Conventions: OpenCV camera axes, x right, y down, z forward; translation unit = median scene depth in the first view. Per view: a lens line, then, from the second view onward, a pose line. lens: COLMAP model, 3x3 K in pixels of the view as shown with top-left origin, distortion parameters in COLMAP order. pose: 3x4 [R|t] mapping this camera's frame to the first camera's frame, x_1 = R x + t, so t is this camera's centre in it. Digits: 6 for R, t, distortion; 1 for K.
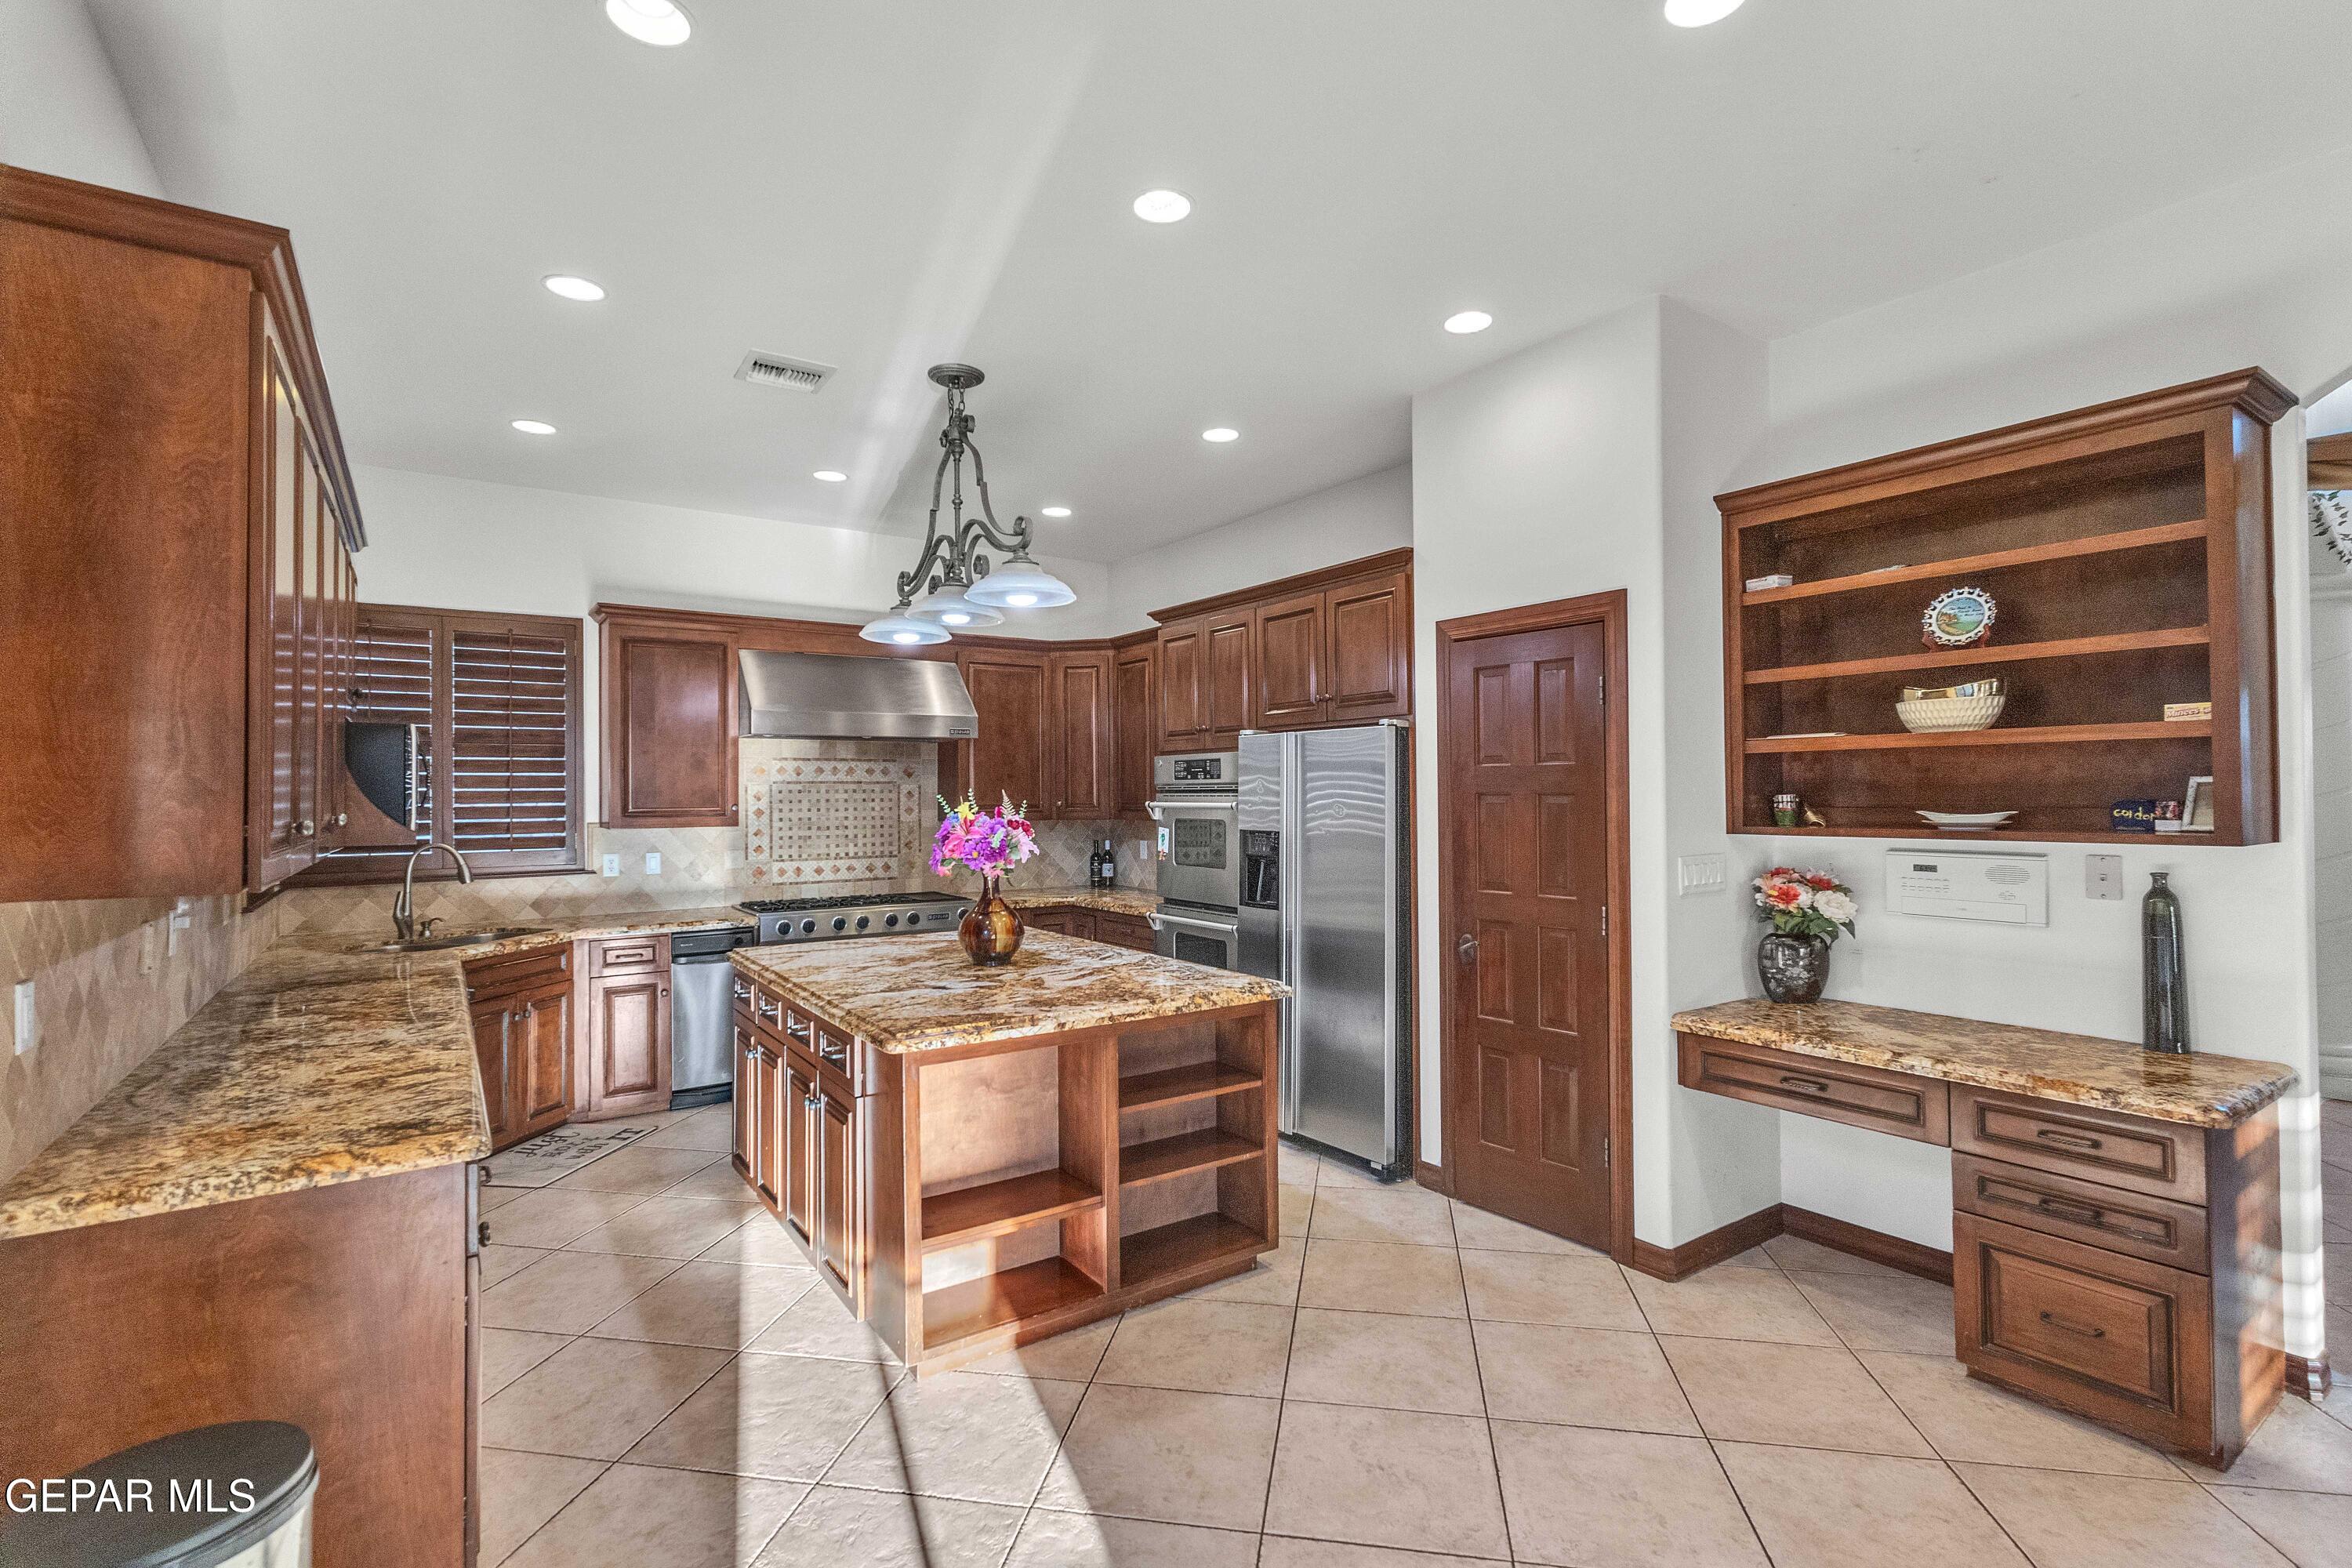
lens RADIAL K [[1081.9, 0, 1176.1], [0, 1081.9, 776.6], [0, 0, 1]] dist [-0.001480, 0.002041]
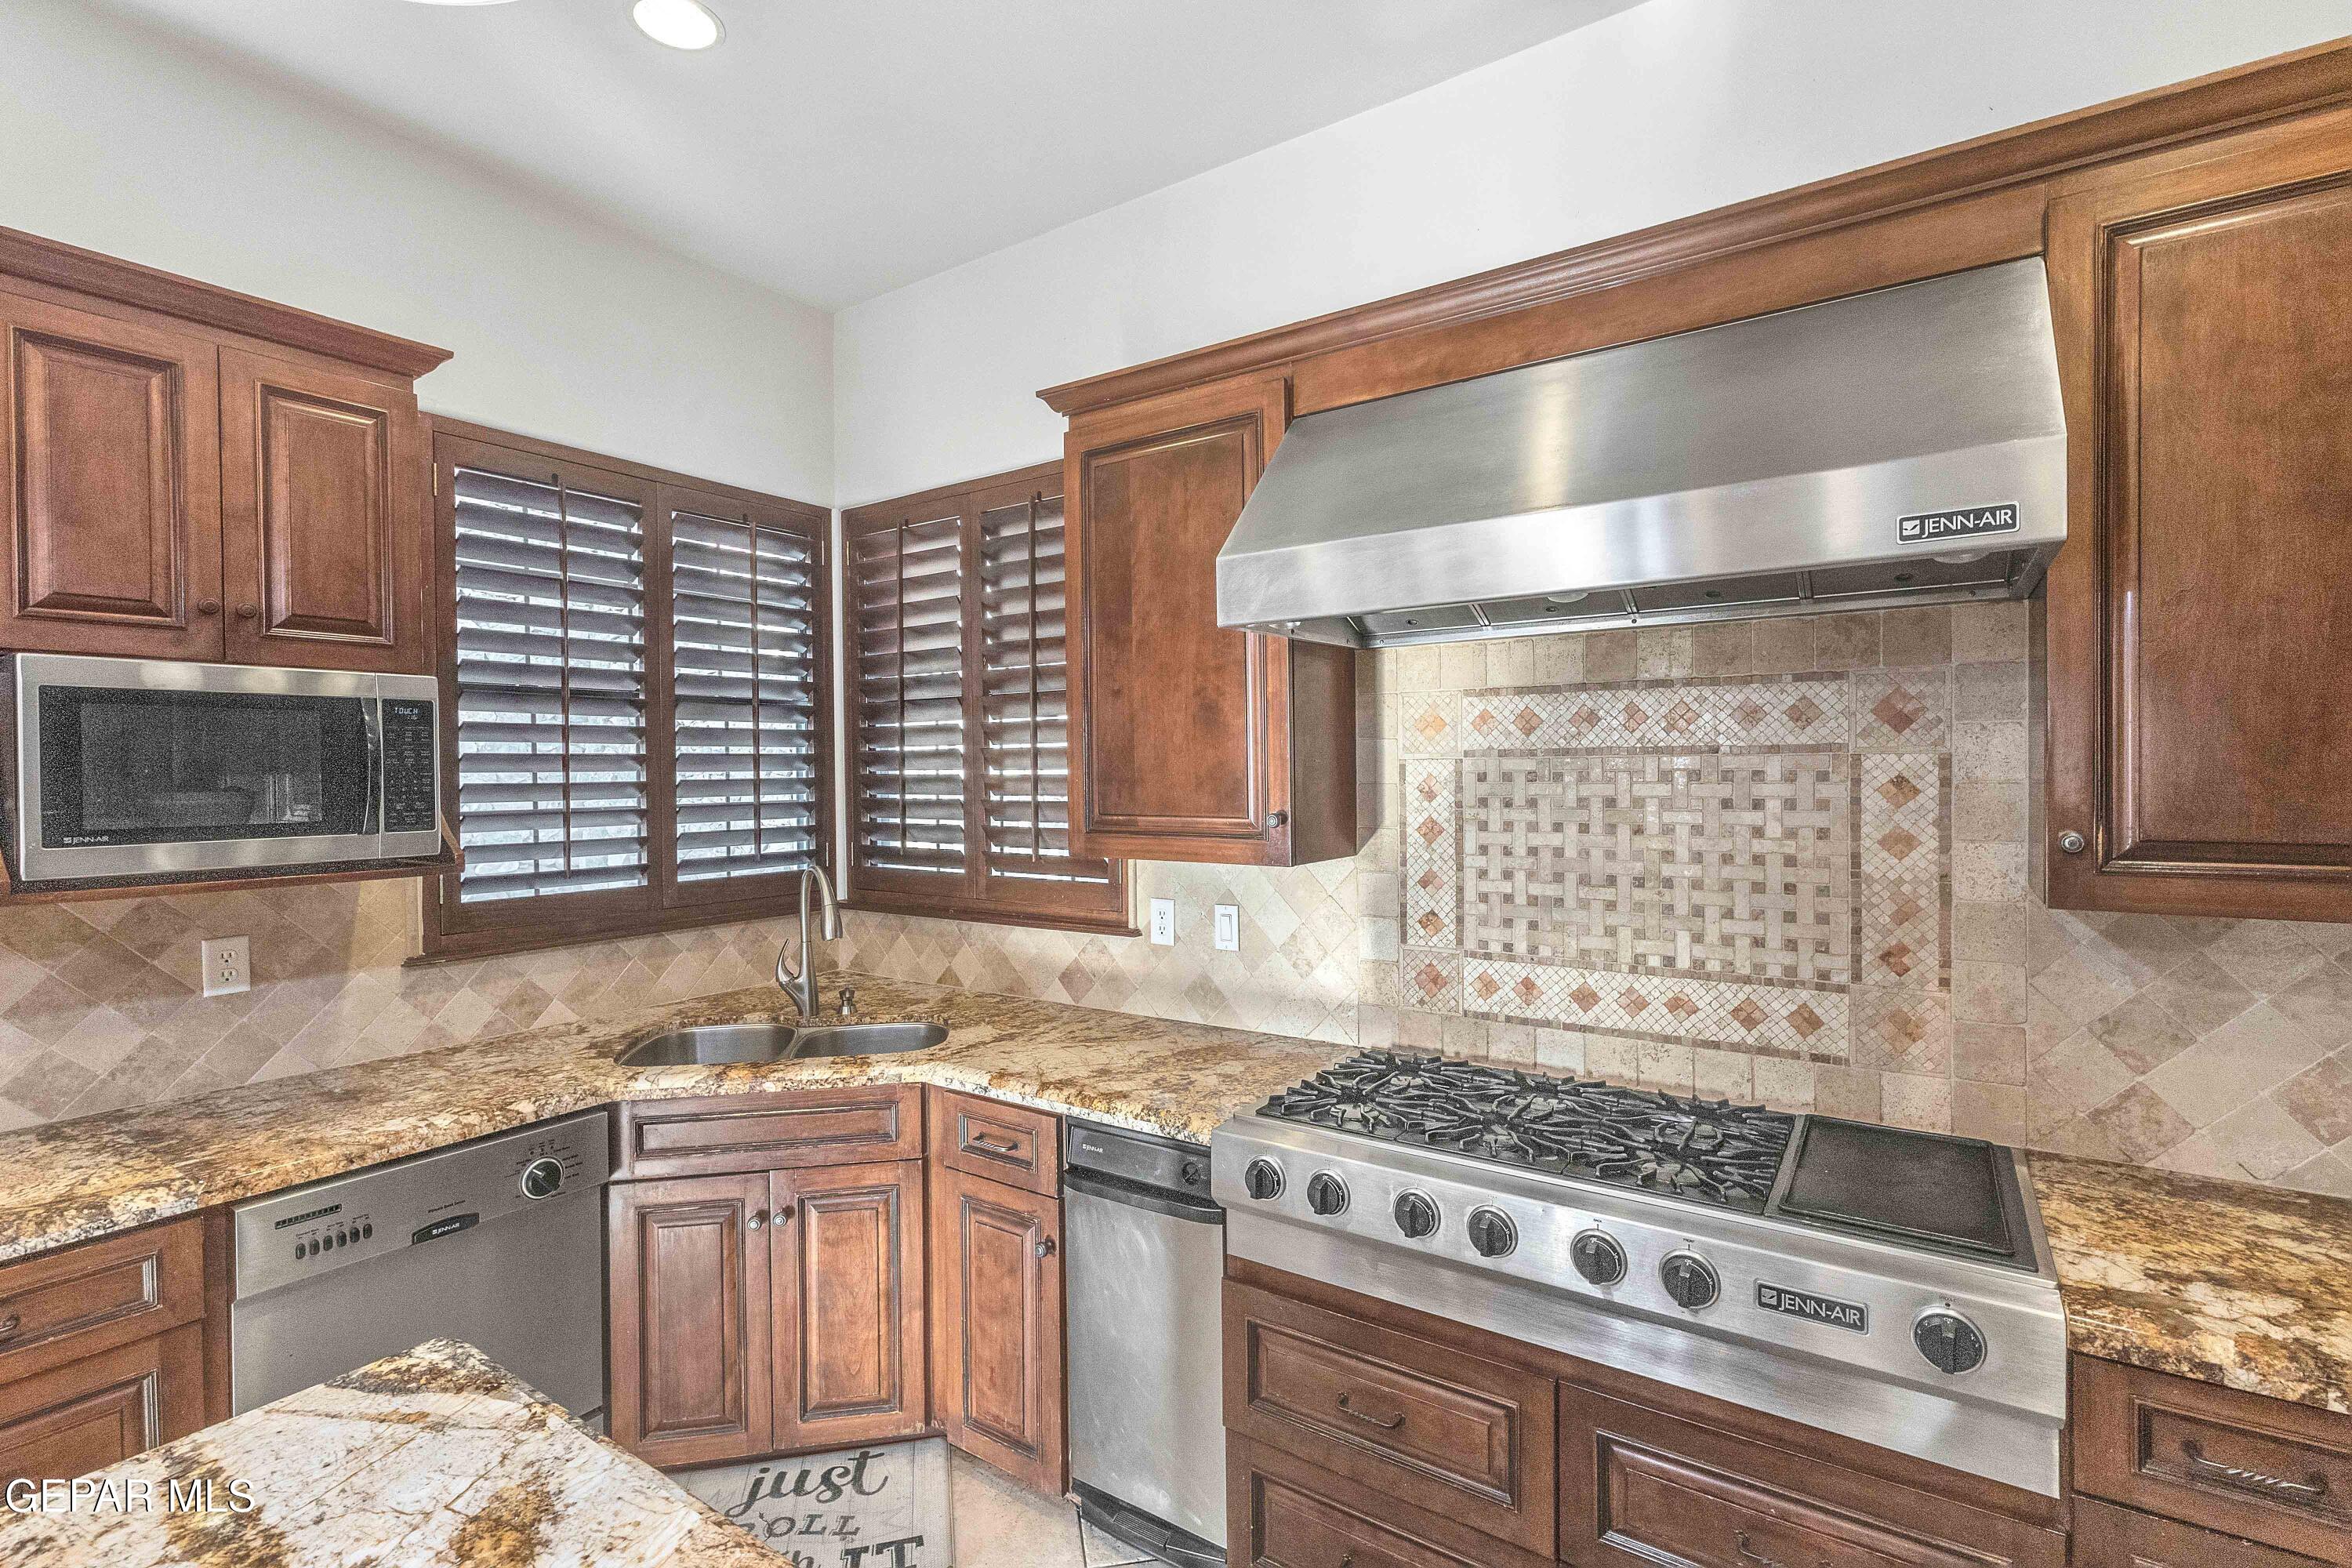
lens RADIAL K [[1081.9, 0, 1171.9], [0, 1081.9, 780.7], [0, 0, 1]] dist [-0.001480, 0.002041]
pose [[0.358474, 0.013256, -0.933445, -0.060254], [0.019898, 0.999564, 0.021836, 0.006049], [0.933328, -0.026401, 0.358054, 0.996804]]
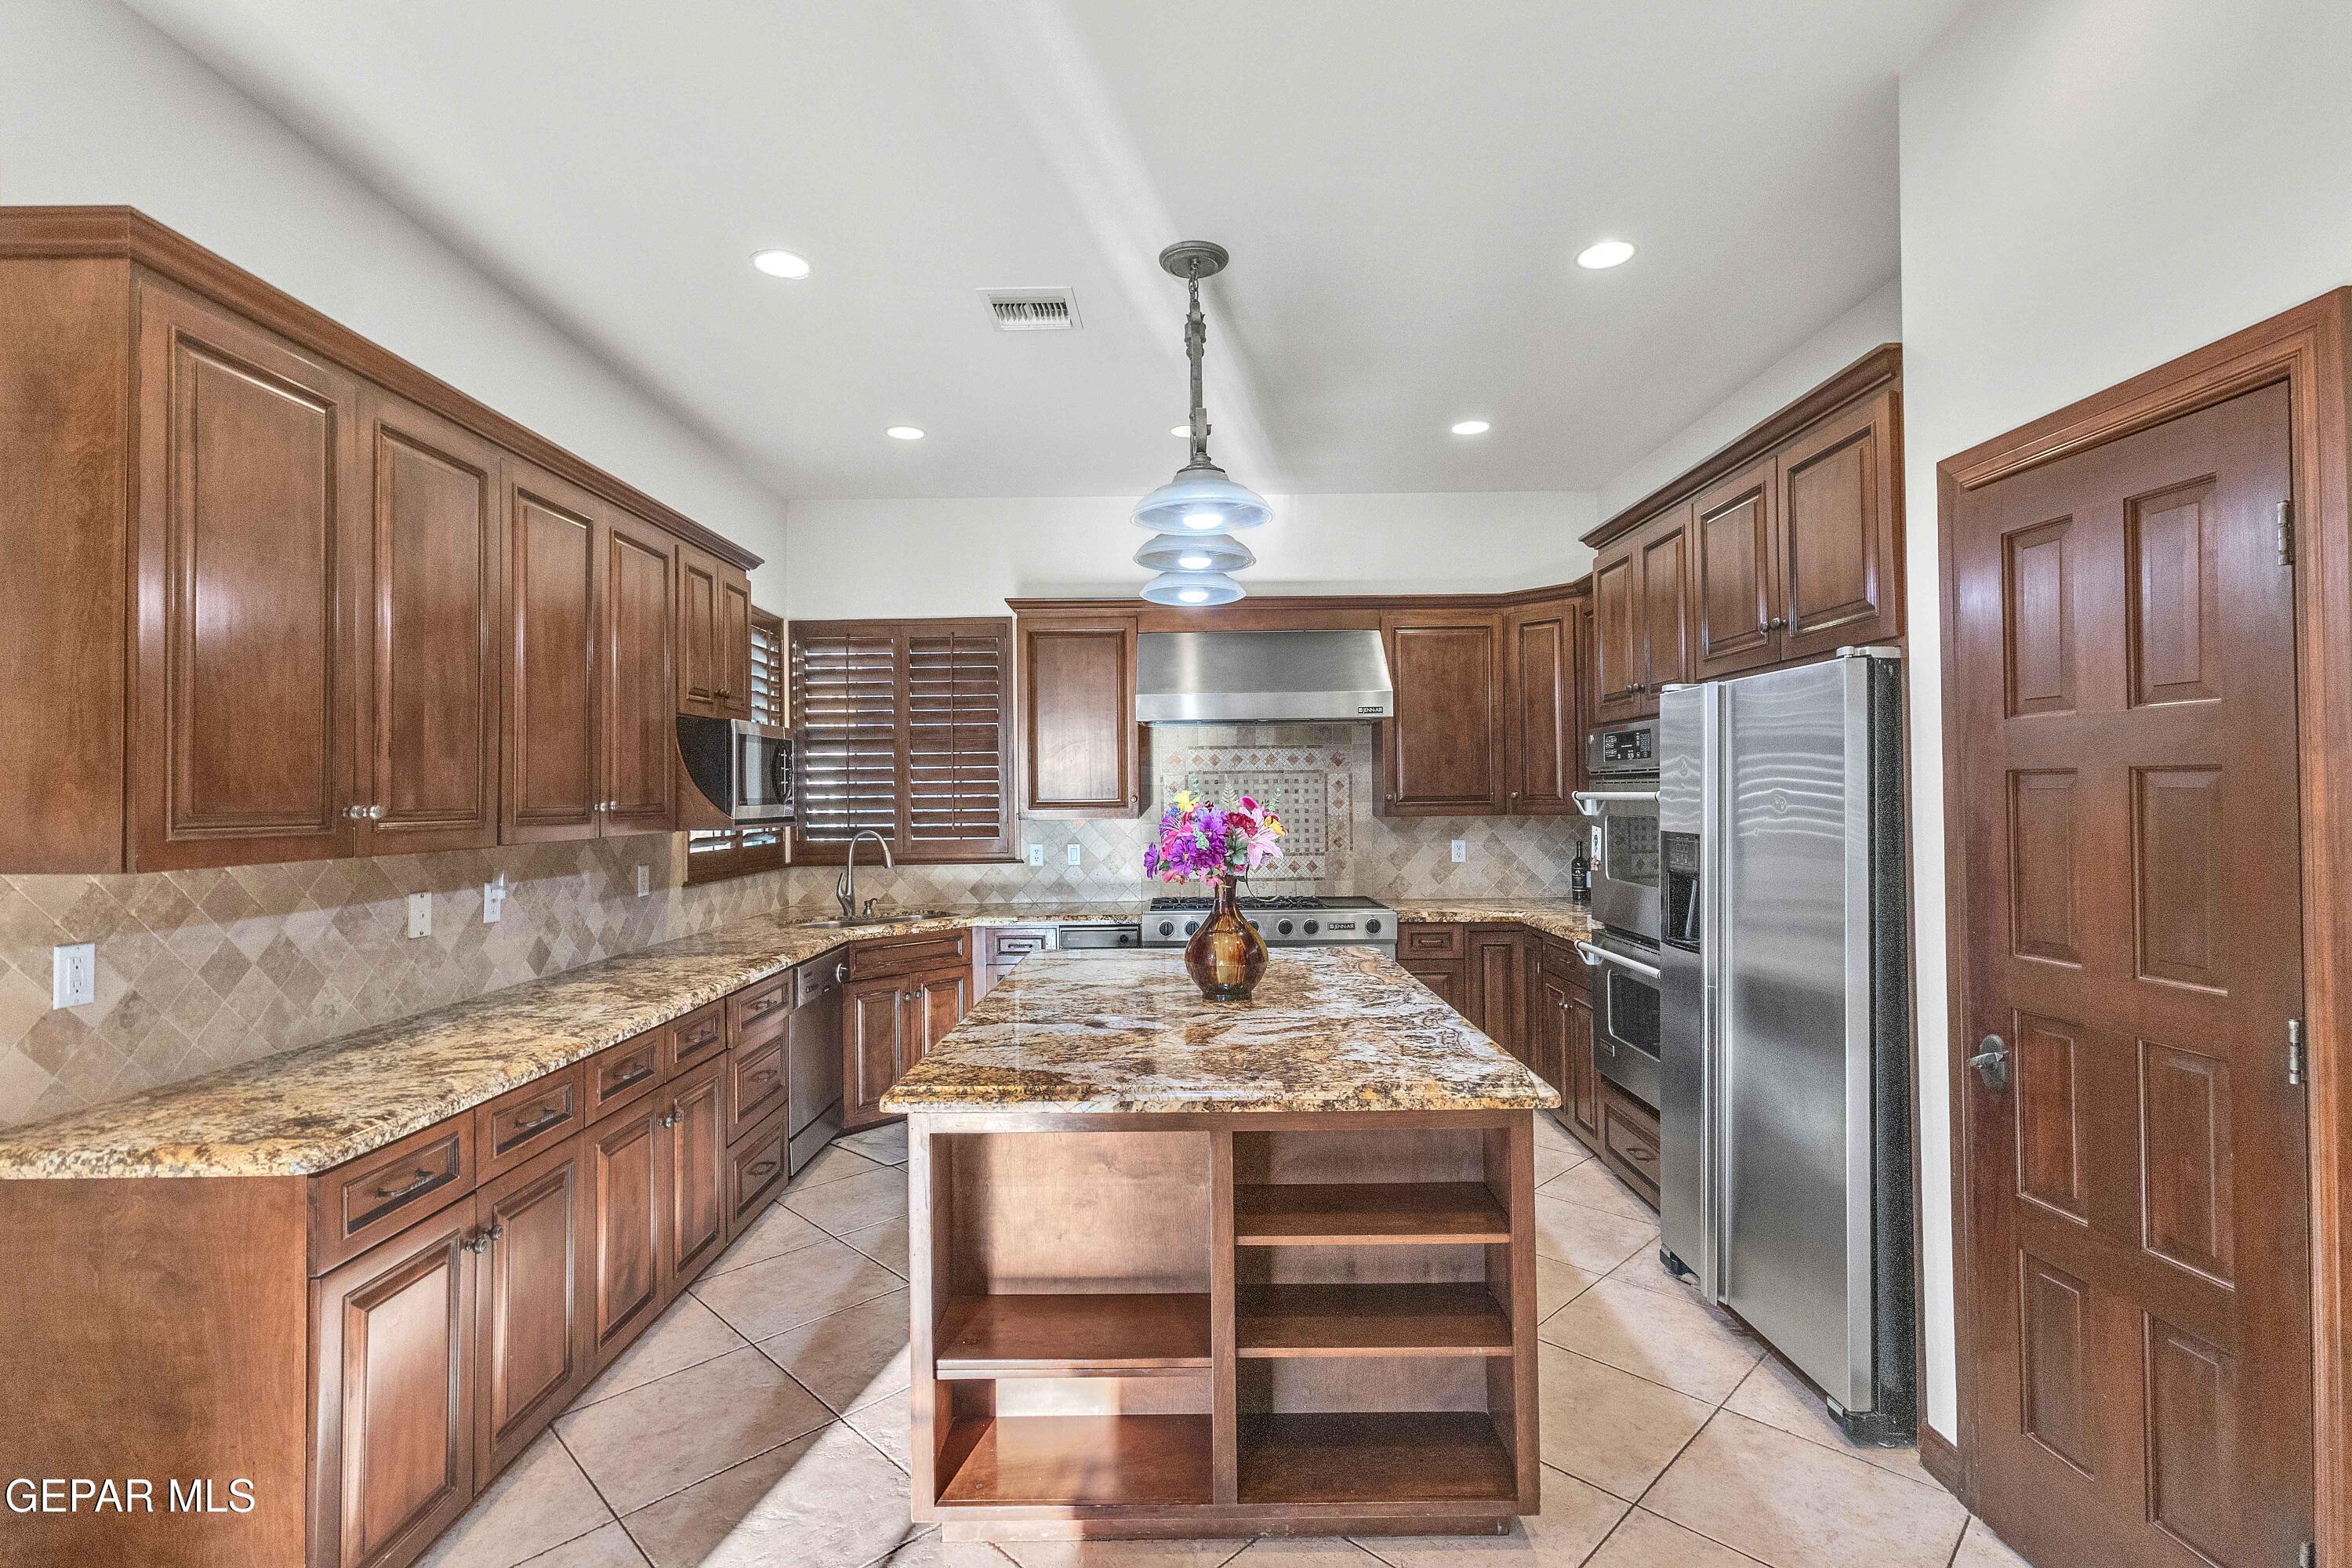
lens RADIAL K [[1081.9, 0, 1173.8], [0, 1081.9, 777.7], [0, 0, 1]] dist [-0.001480, 0.002041]
pose [[0.823088, -0.009654, -0.567832, 0.201721], [0.012613, 0.999920, 0.001282, 0.011091], [0.567774, -0.008218, 0.823144, 0.278924]]
